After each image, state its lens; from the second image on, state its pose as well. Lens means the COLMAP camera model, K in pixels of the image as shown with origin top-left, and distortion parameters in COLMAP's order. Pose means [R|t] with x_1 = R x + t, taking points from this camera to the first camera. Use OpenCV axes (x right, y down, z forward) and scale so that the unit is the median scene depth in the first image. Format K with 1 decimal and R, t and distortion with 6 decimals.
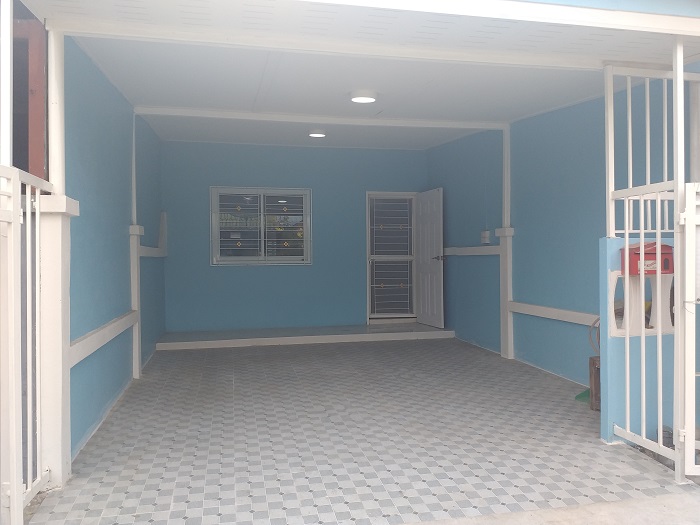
lens RADIAL K [[535.3, 0, 348.1], [0, 535.3, 260.0], [0, 0, 1]] dist [0.002227, -0.000187]
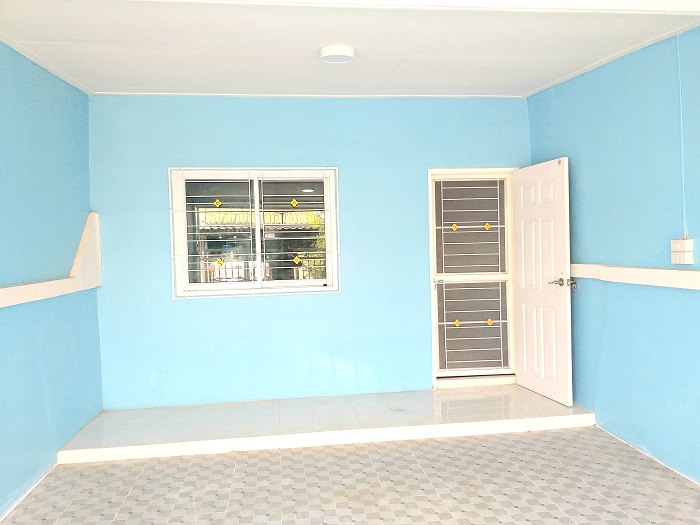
lens RADIAL K [[565.2, 0, 351.5], [0, 565.2, 262.1], [0, 0, 1]] dist [-0.010515, -0.005213]
pose [[0.996436, -0.016977, -0.082624, -0.002121], [0.018487, 0.999675, 0.017551, -0.035663], [0.082299, -0.019016, 0.996426, 0.350282]]
